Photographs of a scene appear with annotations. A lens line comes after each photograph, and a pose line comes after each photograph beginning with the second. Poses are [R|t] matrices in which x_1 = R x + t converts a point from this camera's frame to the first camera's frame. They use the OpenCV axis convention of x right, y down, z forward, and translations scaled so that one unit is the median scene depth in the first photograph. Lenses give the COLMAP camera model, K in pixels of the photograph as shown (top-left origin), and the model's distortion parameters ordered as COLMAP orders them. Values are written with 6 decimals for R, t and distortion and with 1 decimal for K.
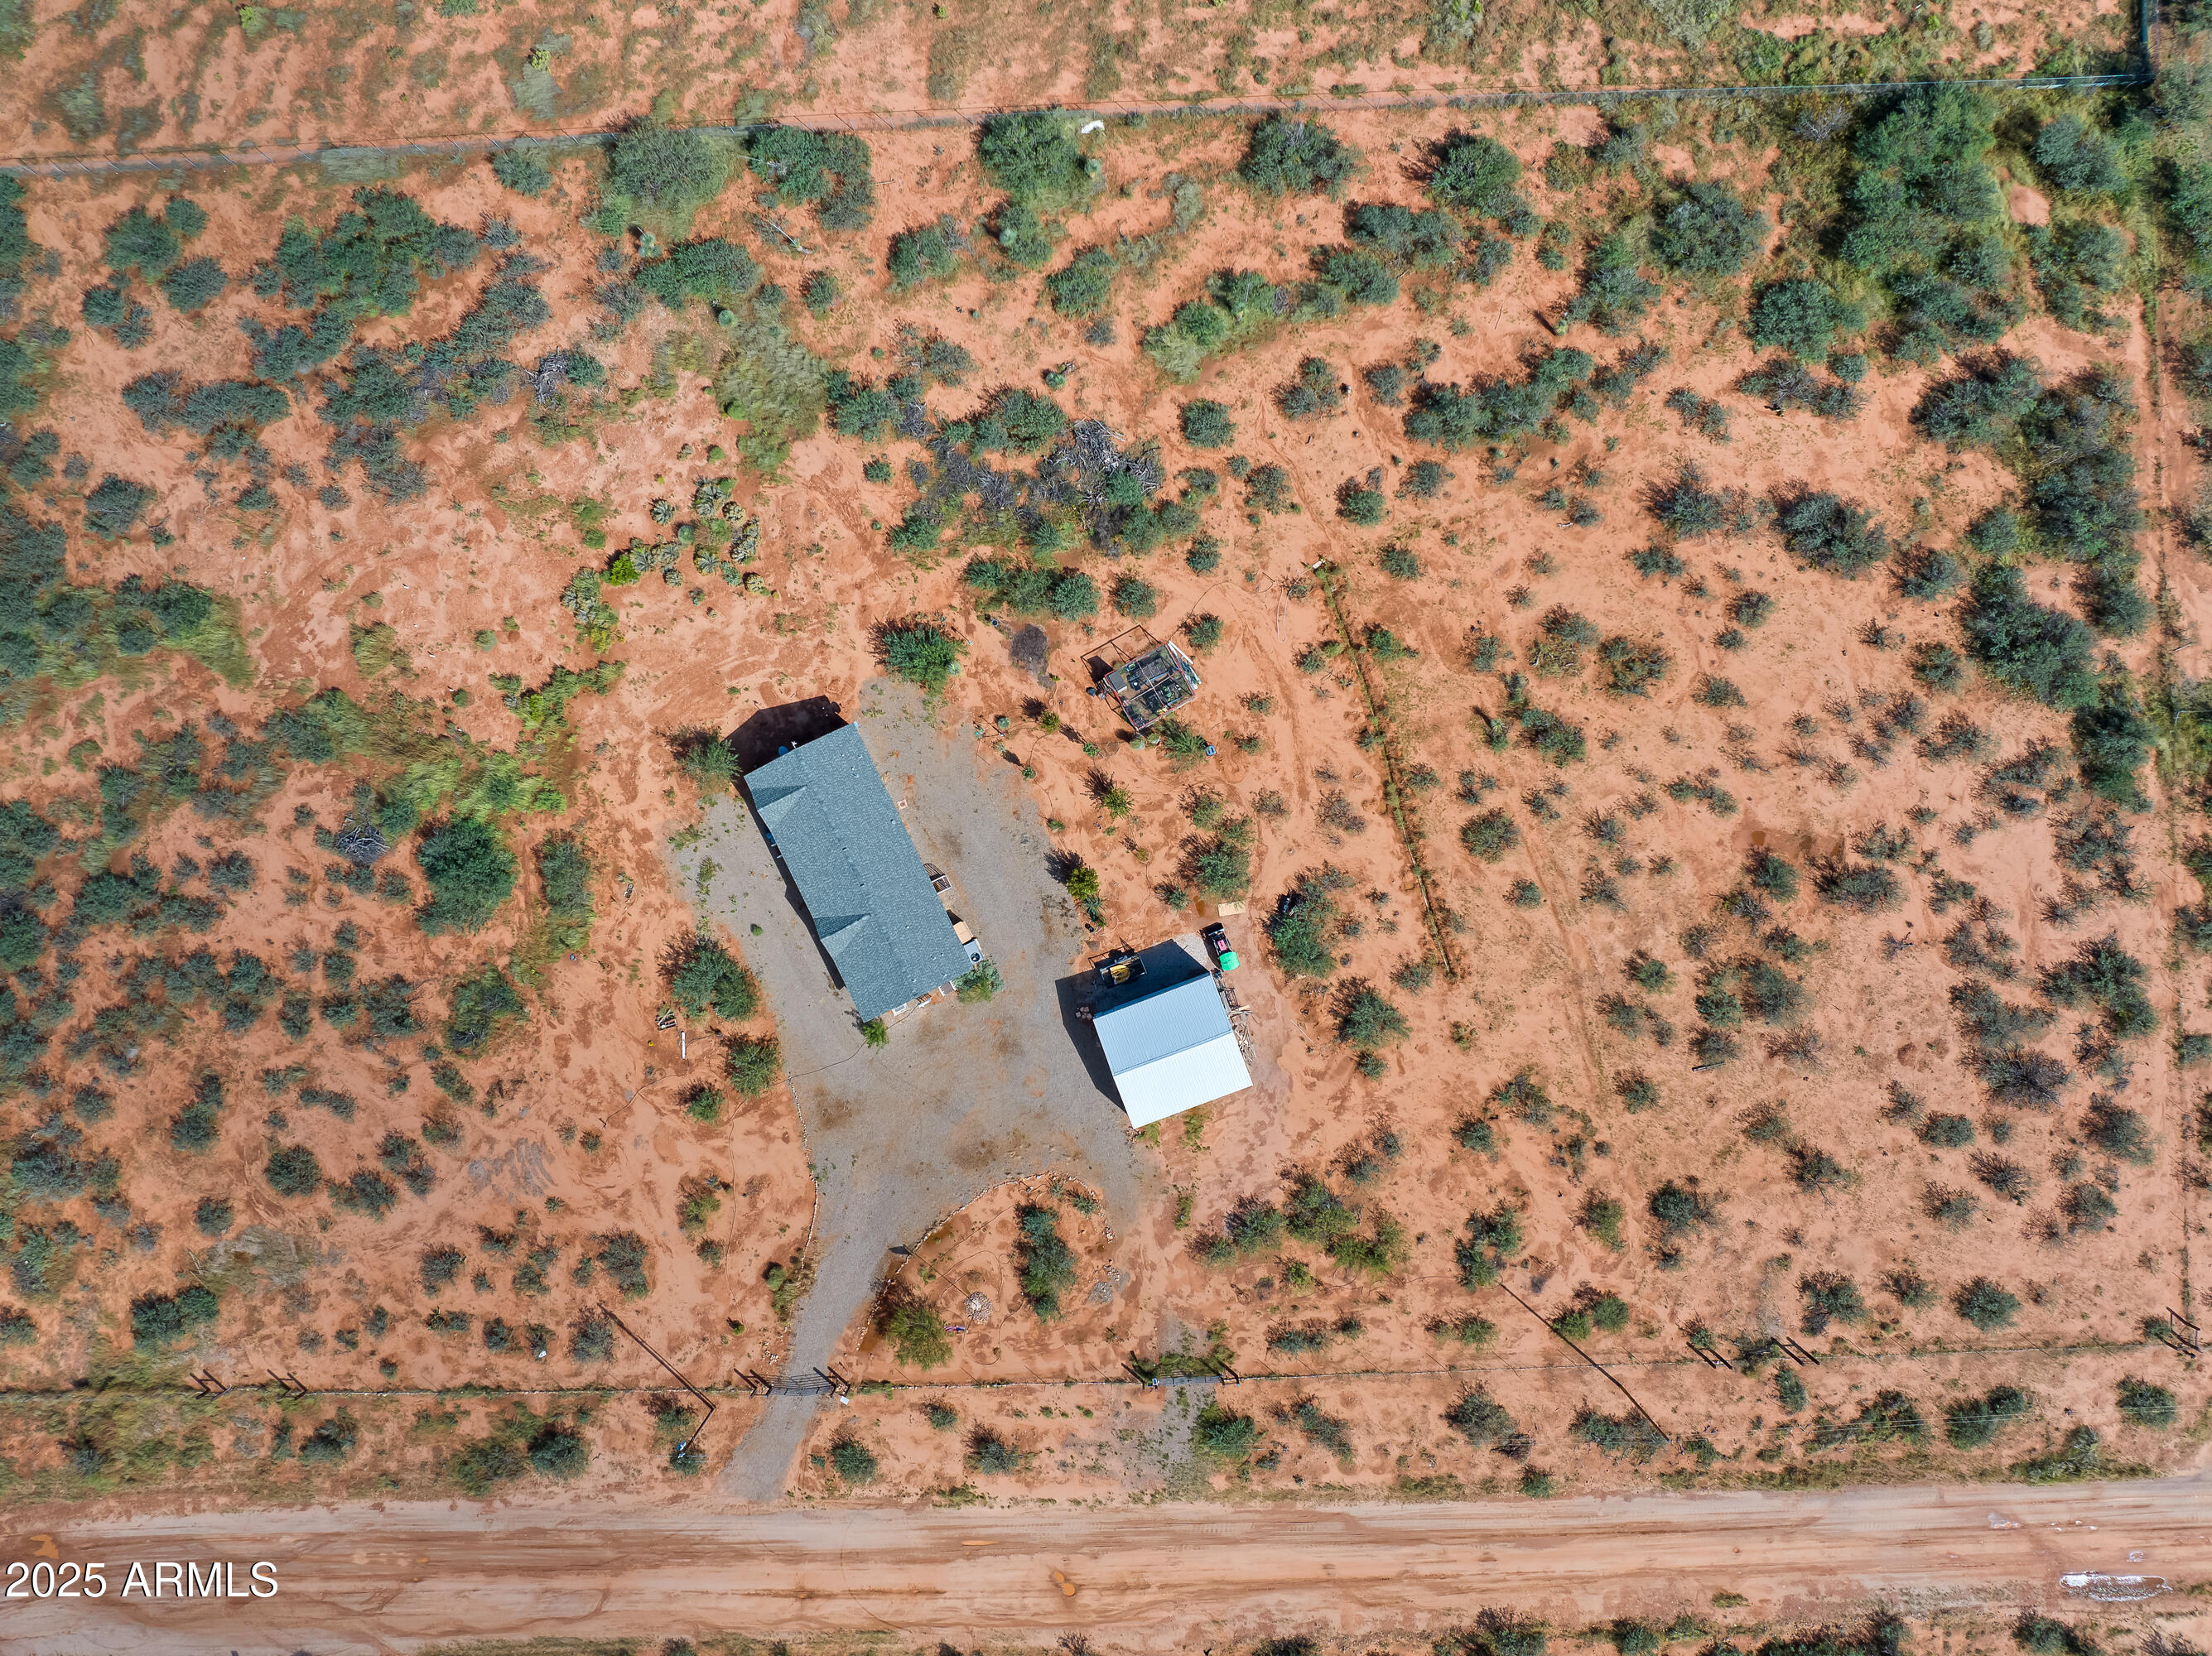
lens RADIAL K [[1549.5, 0, 1085.0], [0, 1549.5, 728.8], [0, 0, 1]] dist [-0.043618, 0.009145]
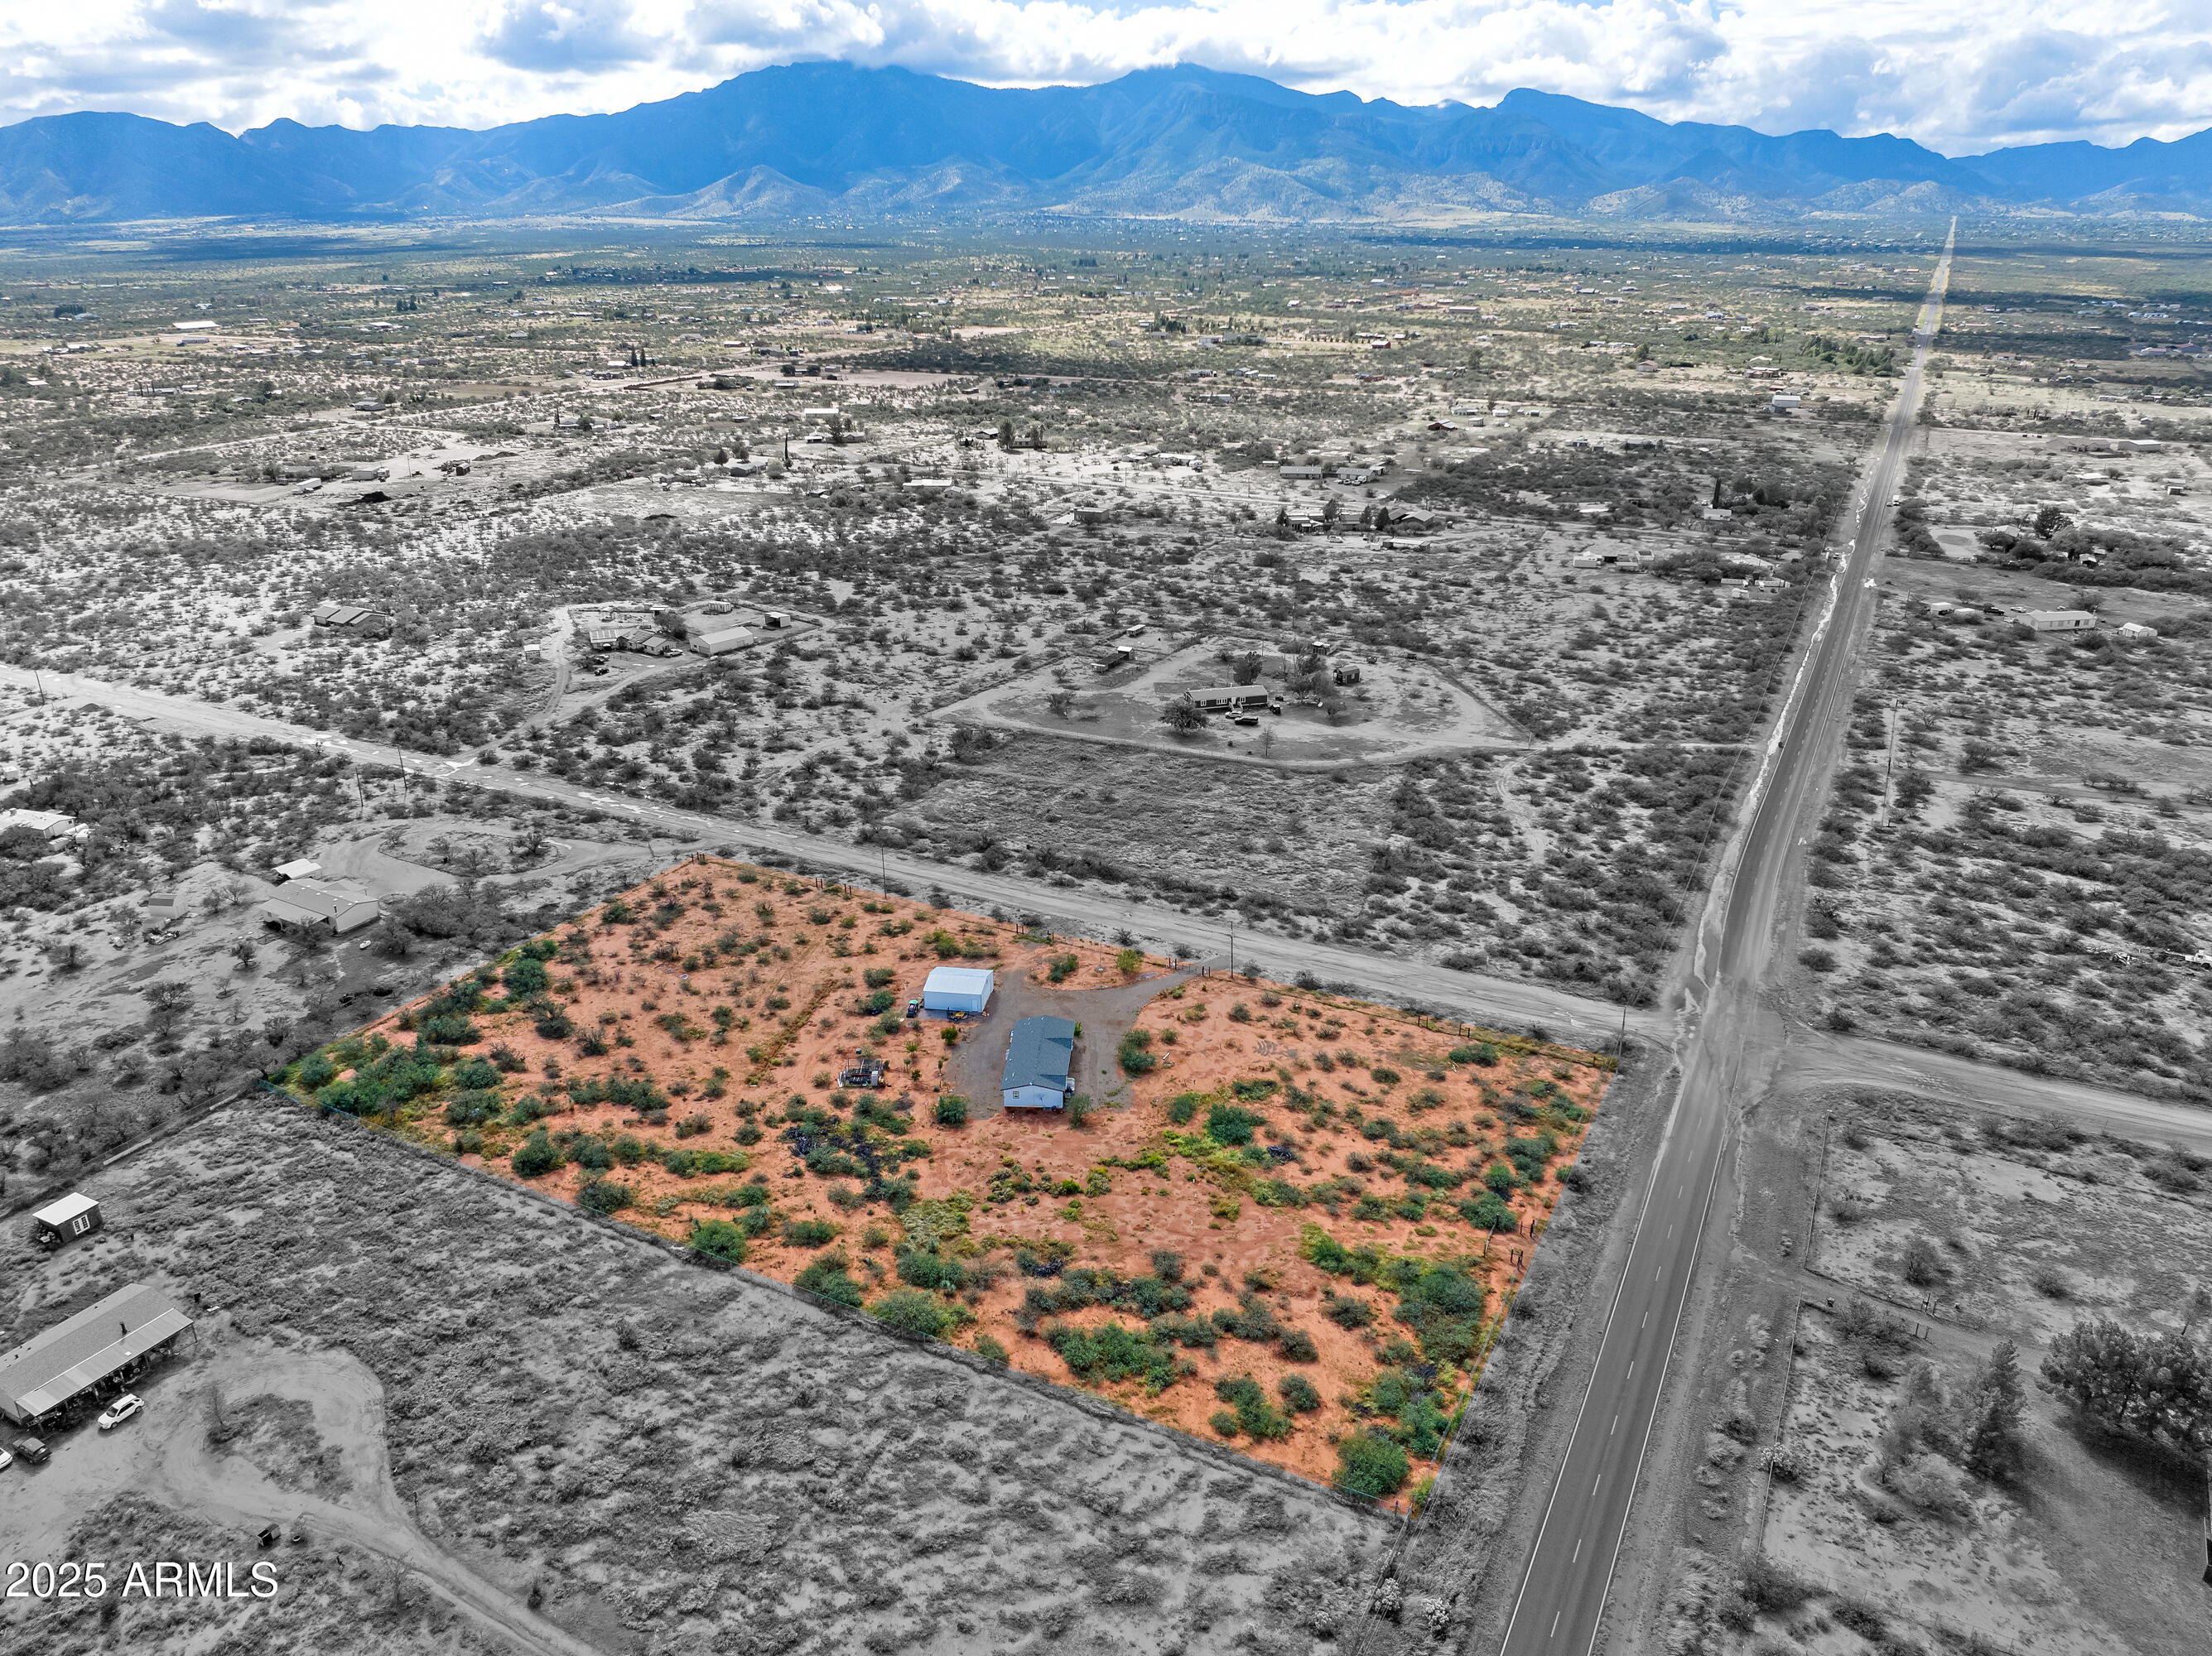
lens RADIAL K [[1549.5, 0, 1116.4], [0, 1549.5, 815.0], [0, 0, 1]] dist [-0.043618, 0.009145]
pose [[-0.874583, -0.150264, 0.461004, -1.078077], [0.484419, -0.311997, 0.817310, -1.350624], [0.021020, 0.938125, 0.345658, 0.034192]]
